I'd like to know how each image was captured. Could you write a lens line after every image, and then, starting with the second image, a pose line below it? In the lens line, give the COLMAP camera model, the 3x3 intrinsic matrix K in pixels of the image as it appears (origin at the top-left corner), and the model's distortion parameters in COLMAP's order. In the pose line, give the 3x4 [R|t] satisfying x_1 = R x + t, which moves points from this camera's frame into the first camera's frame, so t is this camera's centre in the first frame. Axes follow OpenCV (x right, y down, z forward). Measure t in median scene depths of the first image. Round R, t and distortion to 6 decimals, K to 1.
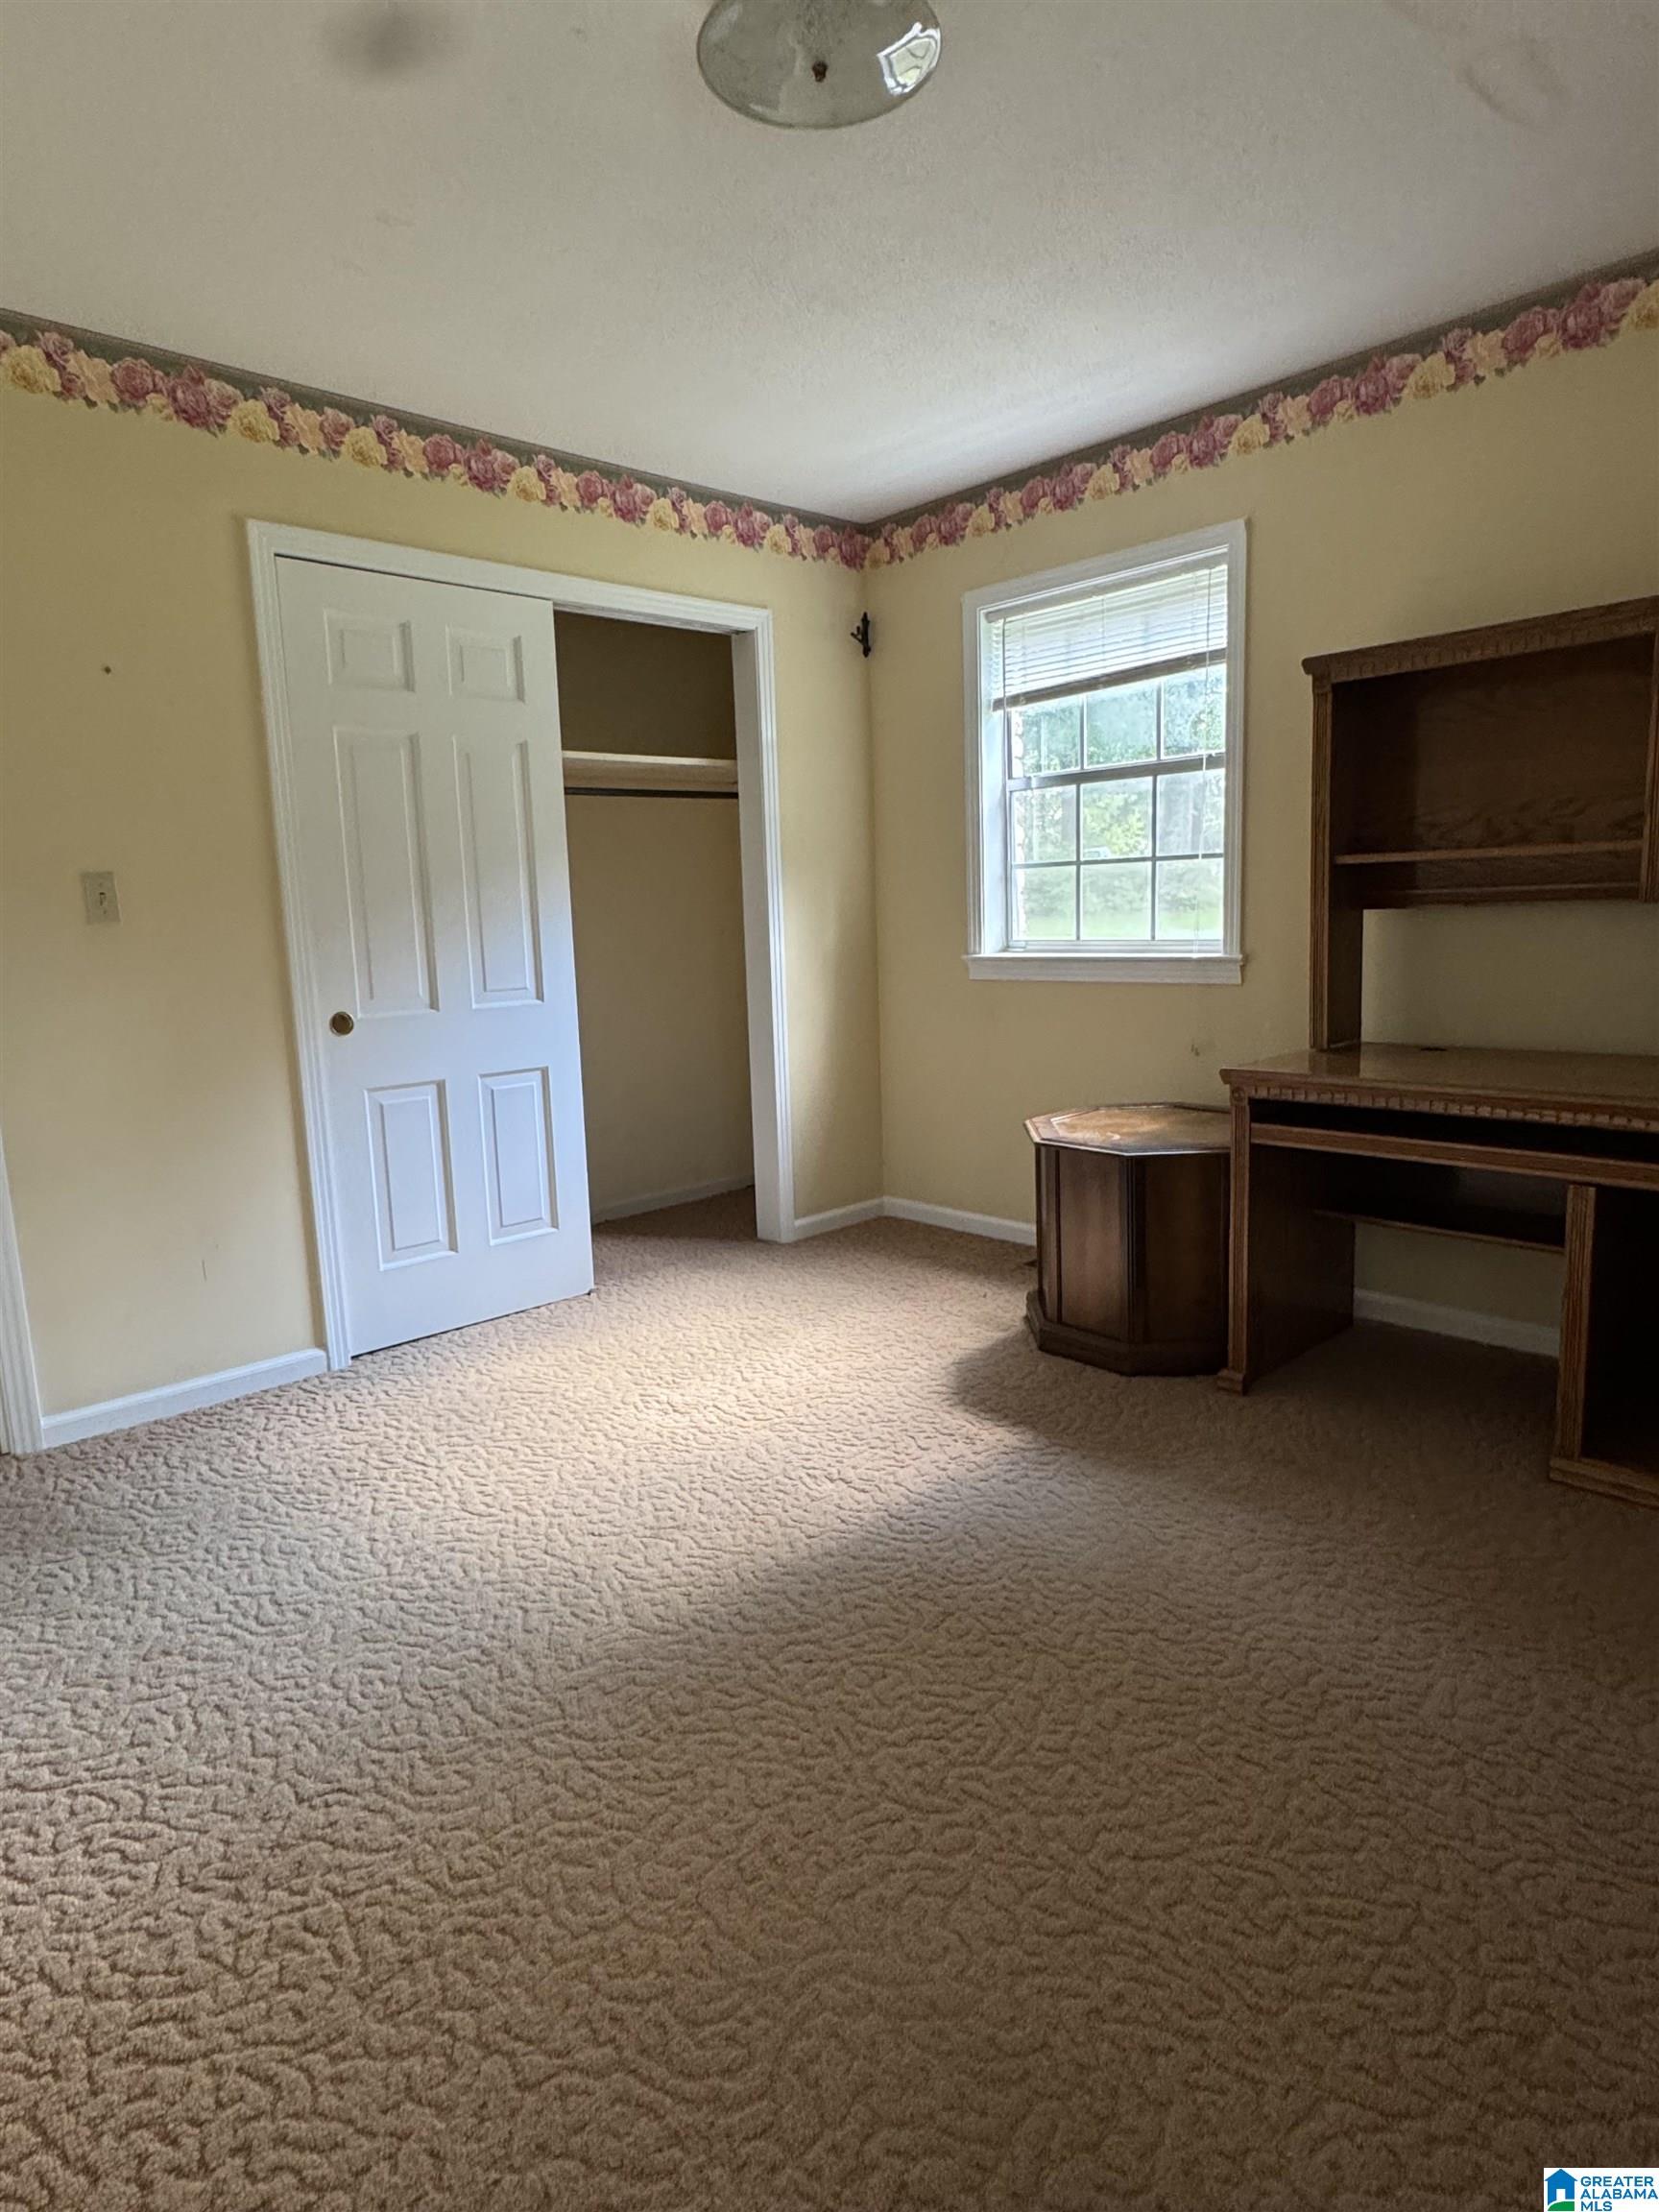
lens RADIAL K [[1248.8, 0, 830.3], [0, 1248.8, 1102.4], [0, 0, 1]] dist [-0.004992, 0.000702]
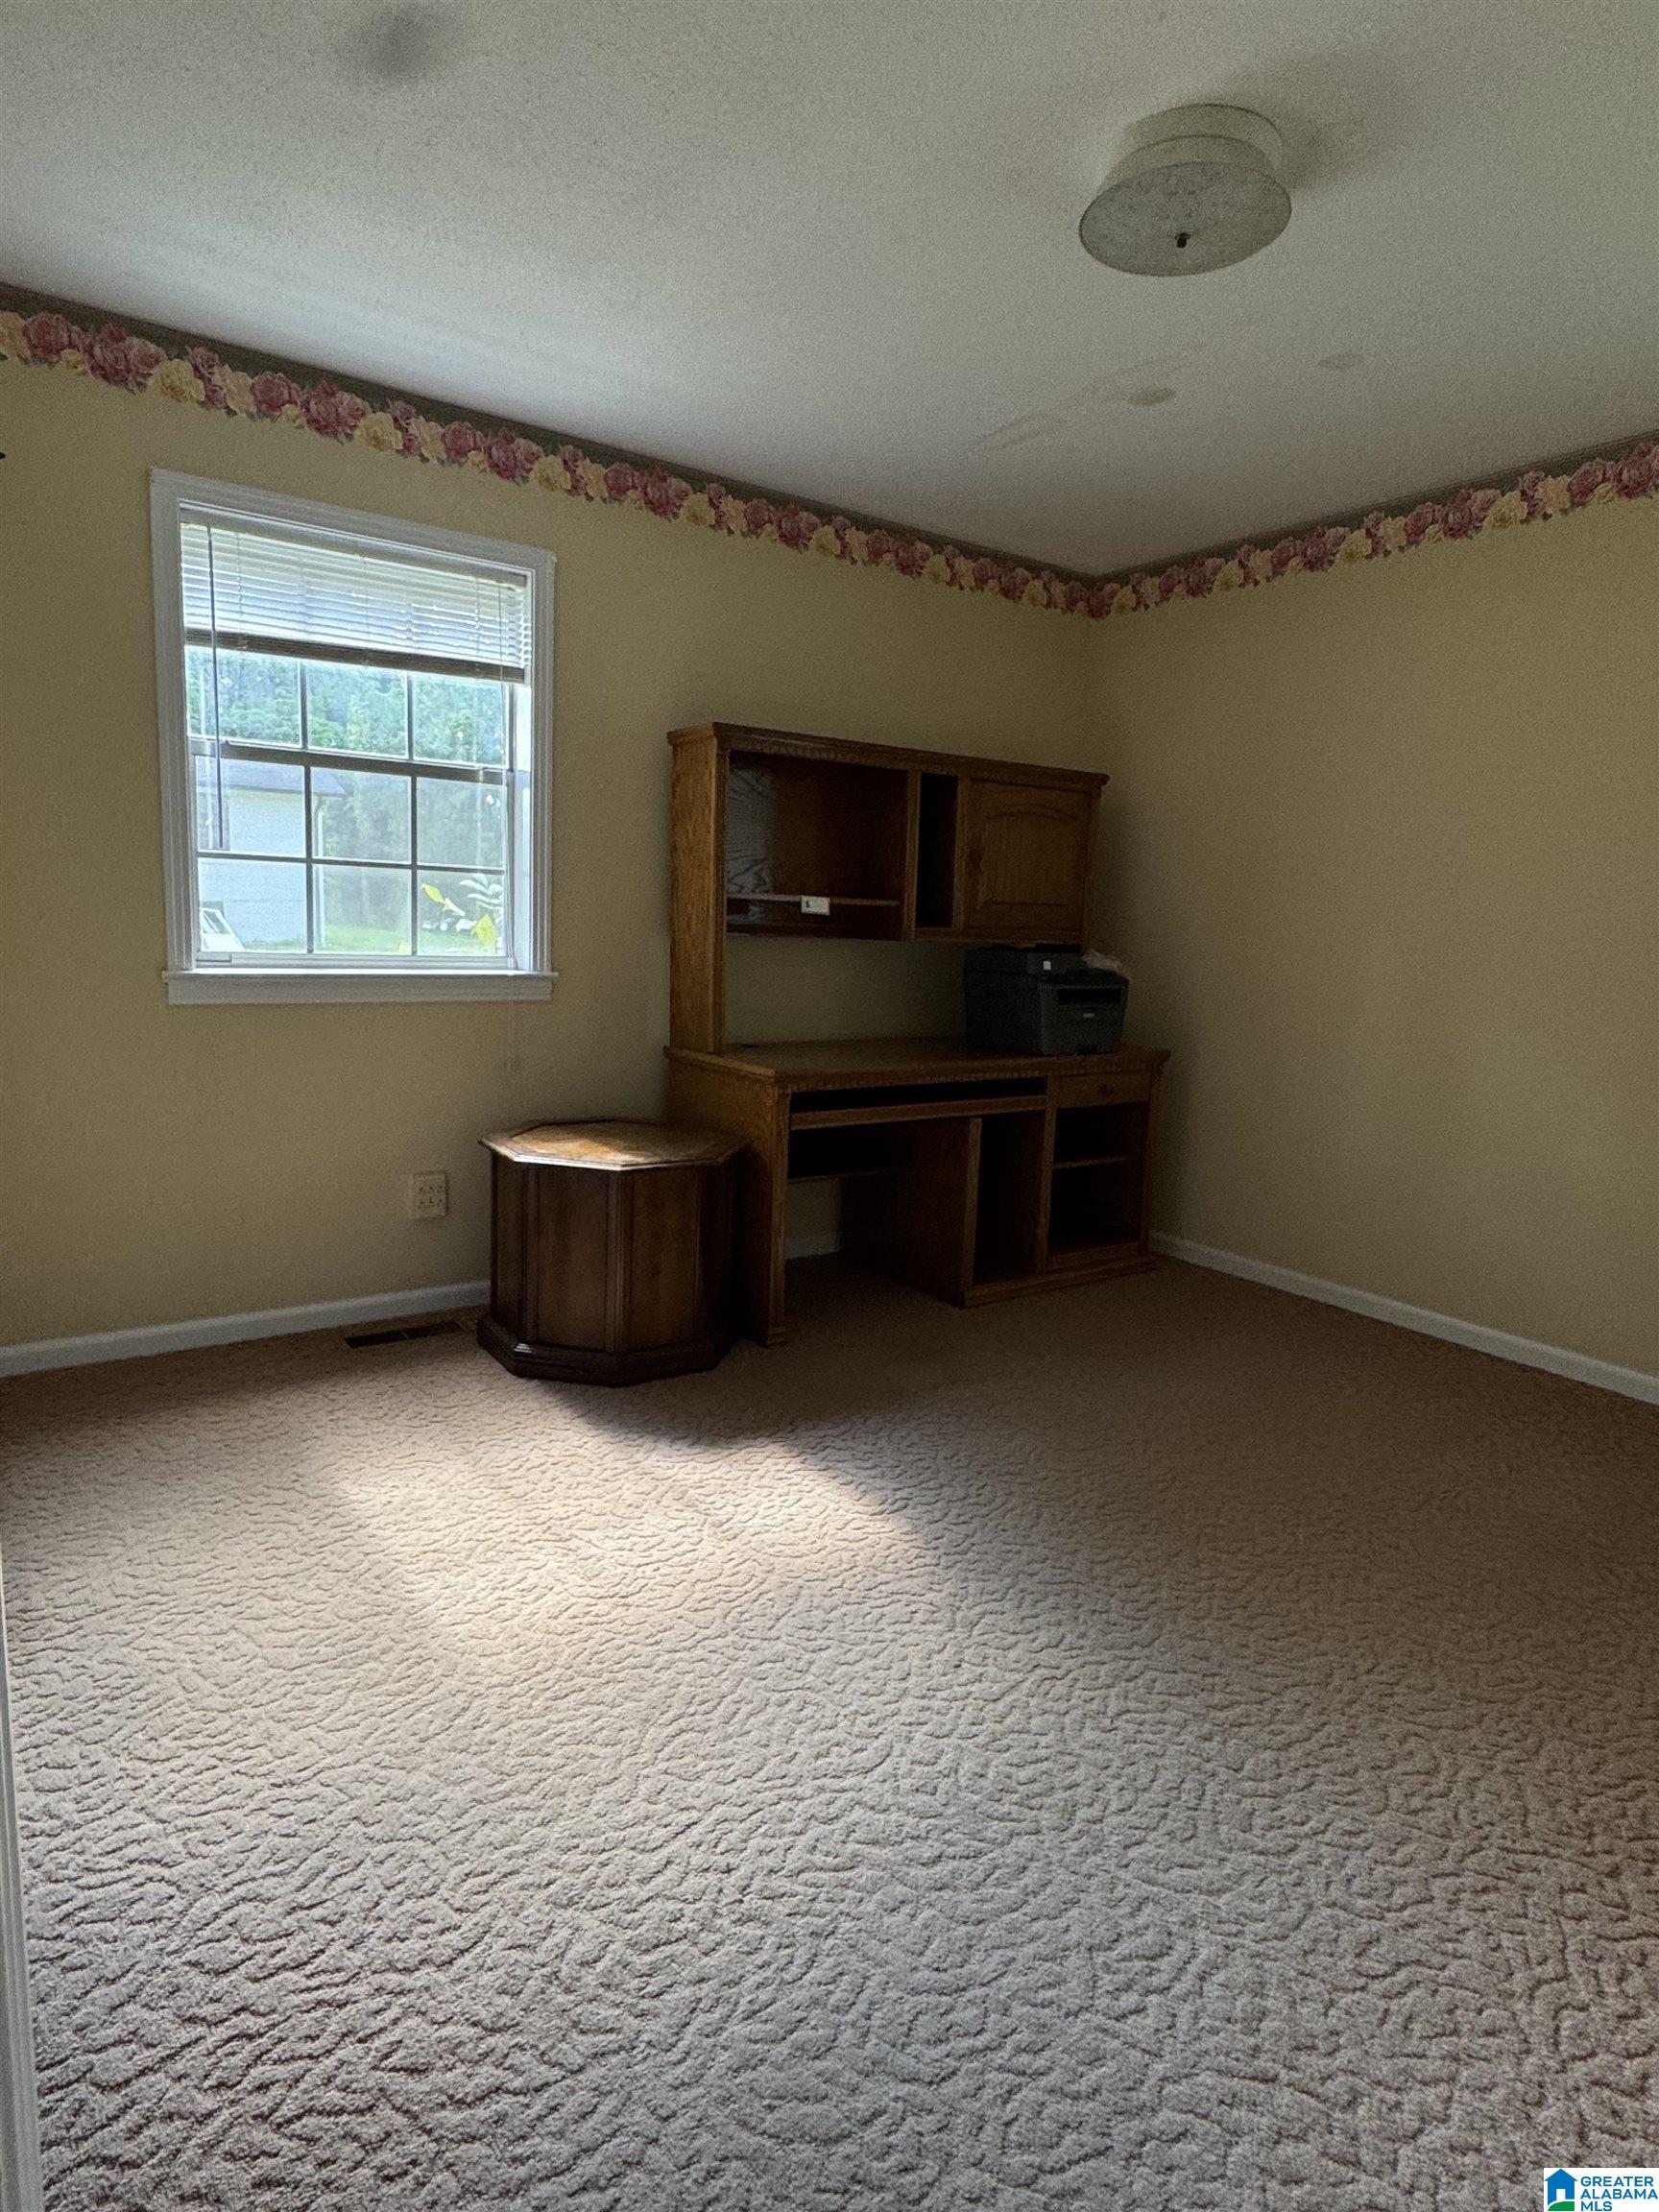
lens RADIAL K [[1226.9, 0, 829.5], [0, 1226.9, 1106.0], [0, 0, 1]] dist [0.001475, -0.000198]
pose [[0.146390, -0.095625, 0.984594, -0.653515], [0.122570, 0.989400, 0.077868, -0.059820], [-0.981604, 0.109282, 0.156559, 0.631960]]
